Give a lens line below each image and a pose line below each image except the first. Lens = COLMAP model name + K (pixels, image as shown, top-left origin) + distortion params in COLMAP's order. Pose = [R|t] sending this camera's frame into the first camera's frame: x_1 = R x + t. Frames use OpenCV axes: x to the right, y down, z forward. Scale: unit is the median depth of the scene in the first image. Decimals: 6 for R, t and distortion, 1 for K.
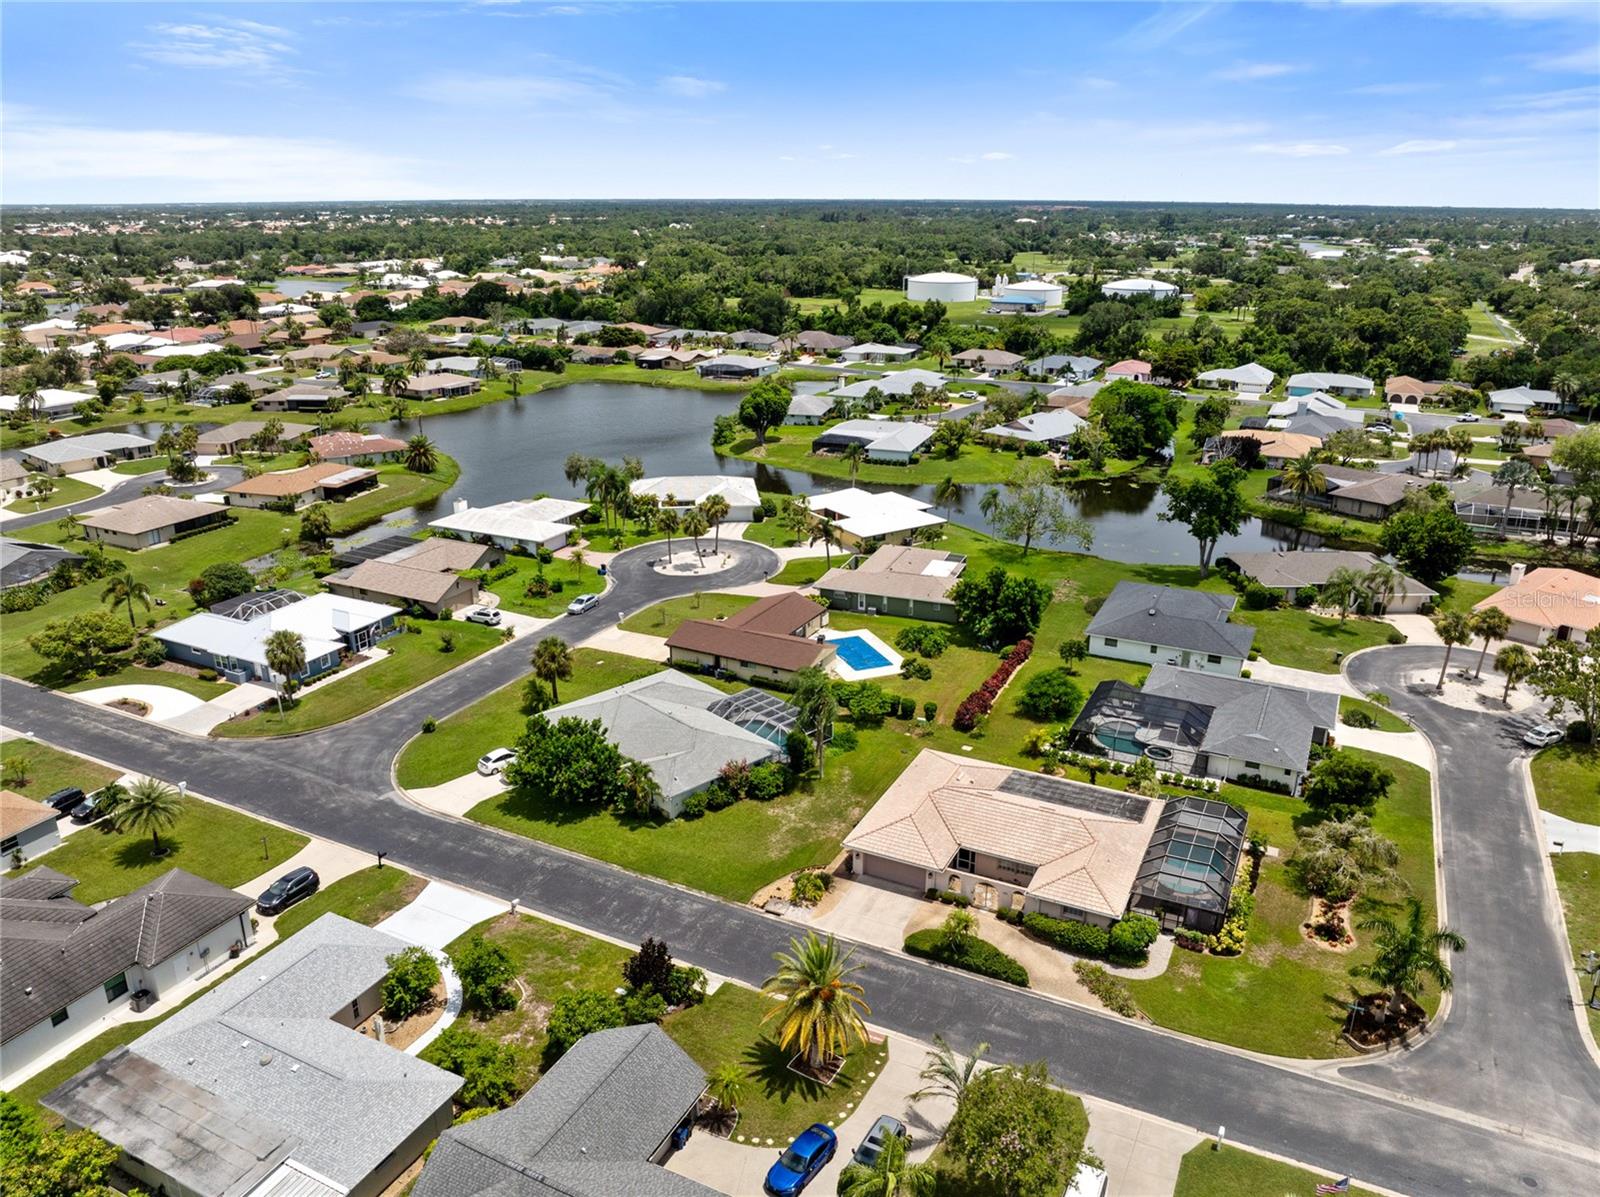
lens RADIAL K [[1134.4, 0, 800.0], [0, 1134.4, 598.5], [0, 0, 1]] dist [-0.040754, 0.000692]
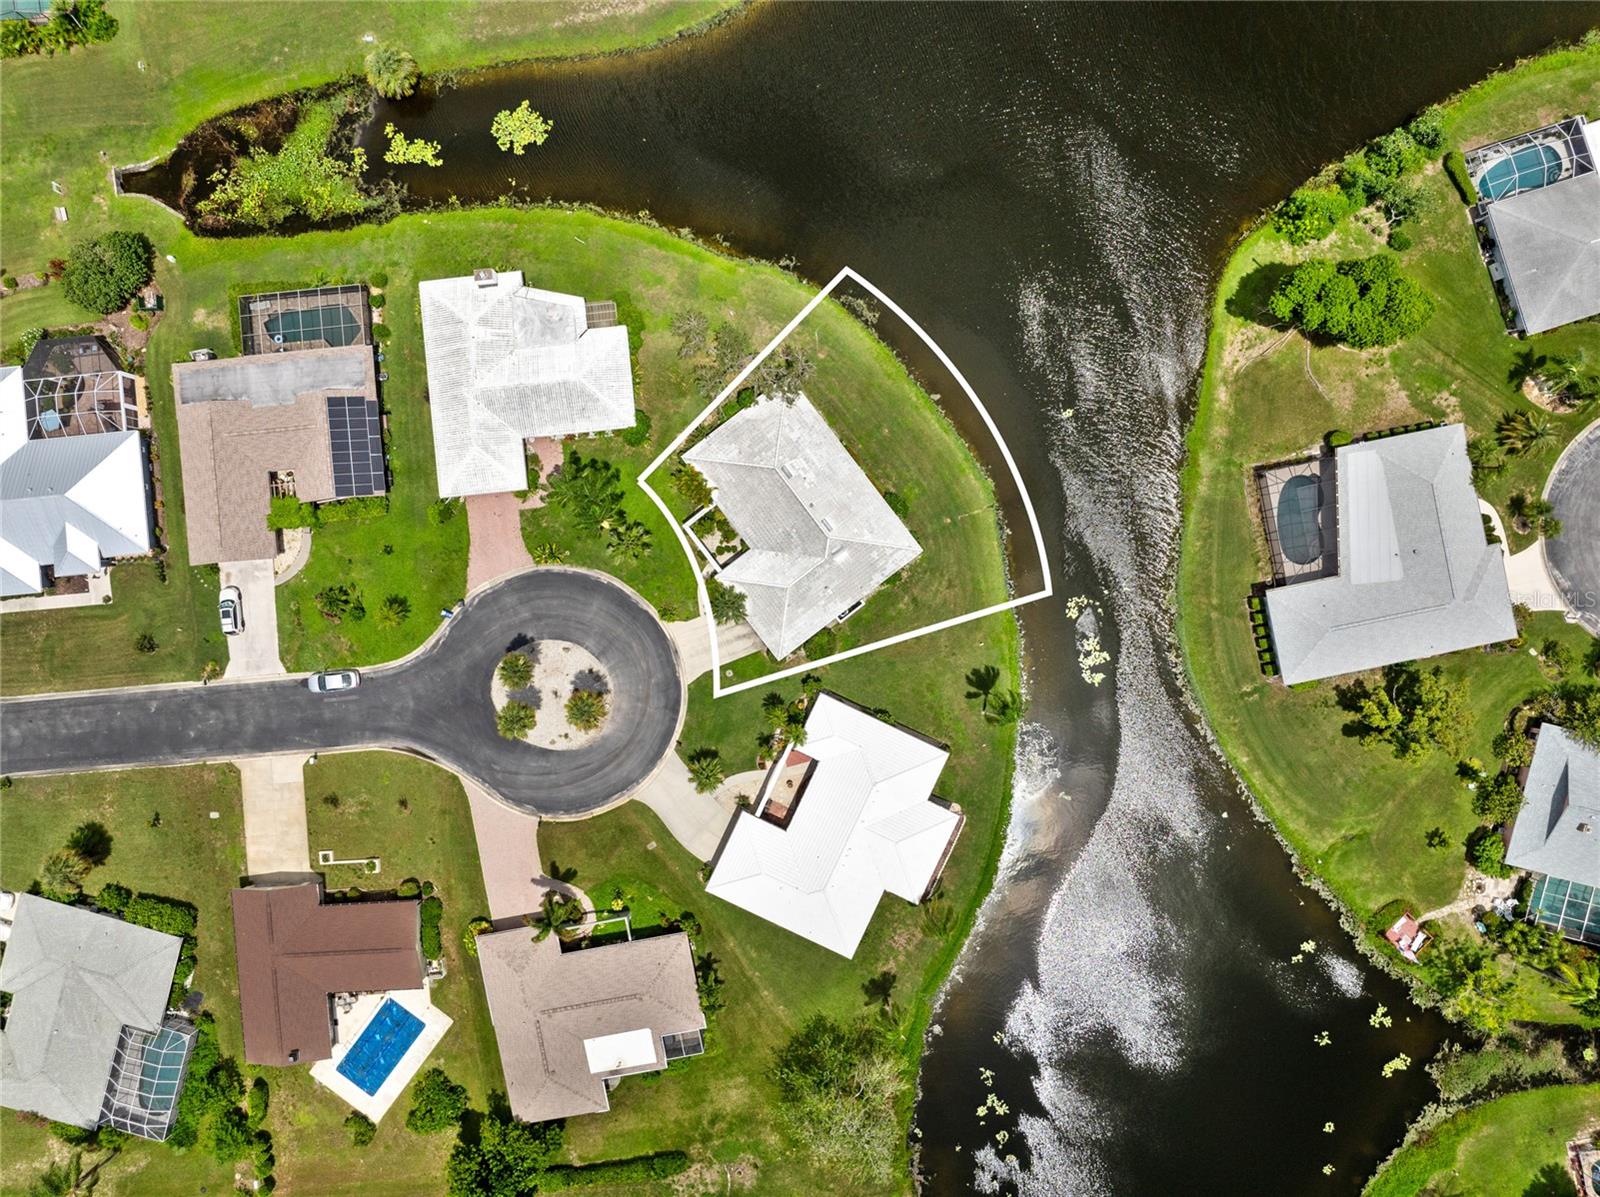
lens RADIAL K [[1115.6, 0, 800.0], [0, 1115.6, 598.5], [0, 0, 1]] dist [-0.042201, -0.003390]
pose [[0.518603, 0.854950, 0.010573, -0.090437], [-0.274631, 0.154852, 0.948999, -0.929062], [0.809709, -0.495057, 0.315102, 1.182847]]
